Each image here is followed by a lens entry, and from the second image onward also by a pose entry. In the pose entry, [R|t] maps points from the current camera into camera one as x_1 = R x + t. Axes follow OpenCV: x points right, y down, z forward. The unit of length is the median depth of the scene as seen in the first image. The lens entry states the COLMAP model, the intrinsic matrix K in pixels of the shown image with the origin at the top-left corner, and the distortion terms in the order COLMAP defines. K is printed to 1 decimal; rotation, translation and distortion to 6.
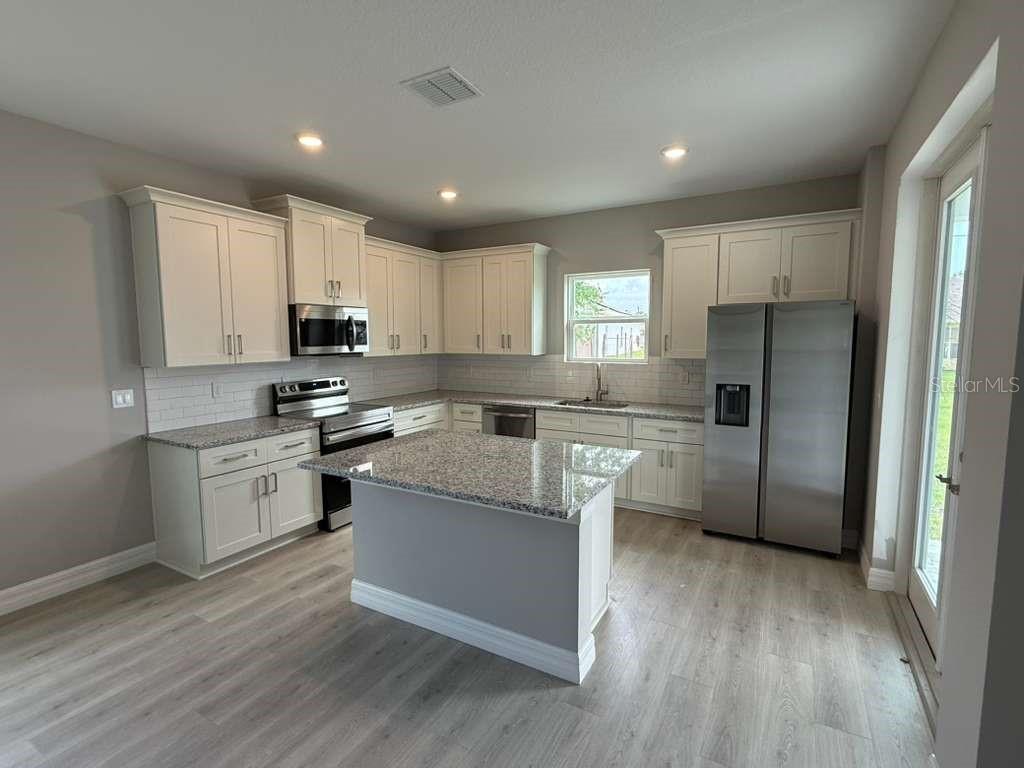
lens RADIAL K [[495.2, 0, 510.4], [0, 495.2, 384.5], [0, 0, 1]] dist [0.001079, 0.000226]
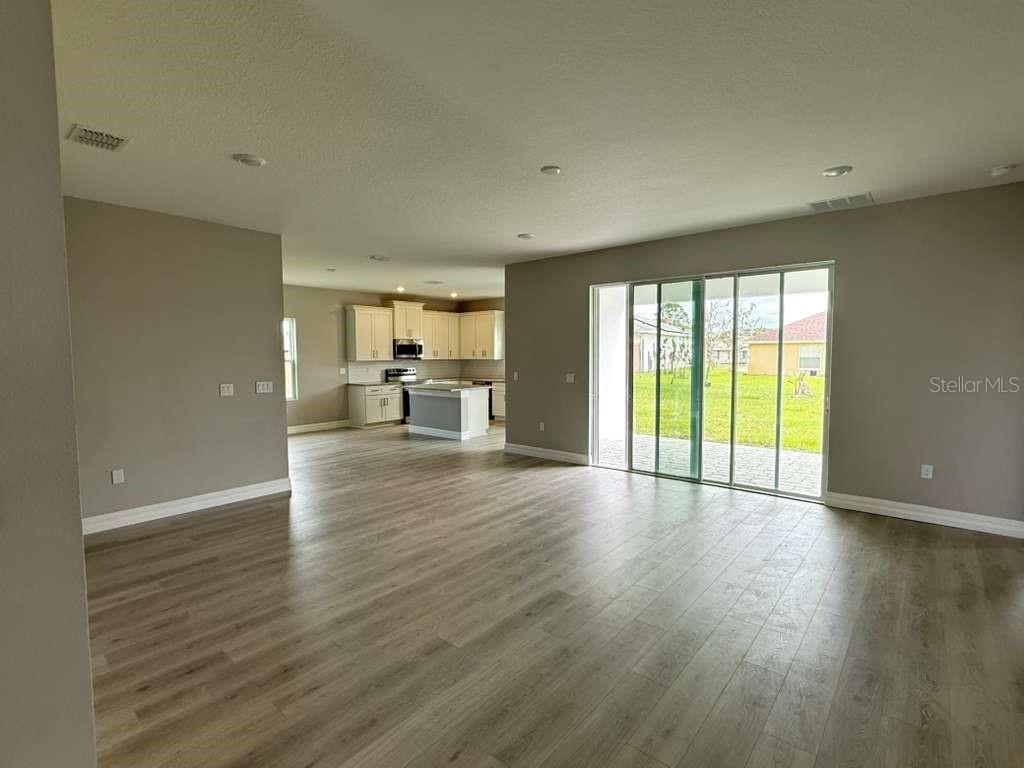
lens RADIAL K [[495.2, 0, 512.6], [0, 495.2, 383.8], [0, 0, 1]] dist [0.001079, 0.000226]
pose [[0.981990, 0.012958, -0.188489, 0.679558], [-0.019164, 0.999331, -0.031143, 0.147317], [0.187959, 0.034194, 0.981581, -1.469835]]
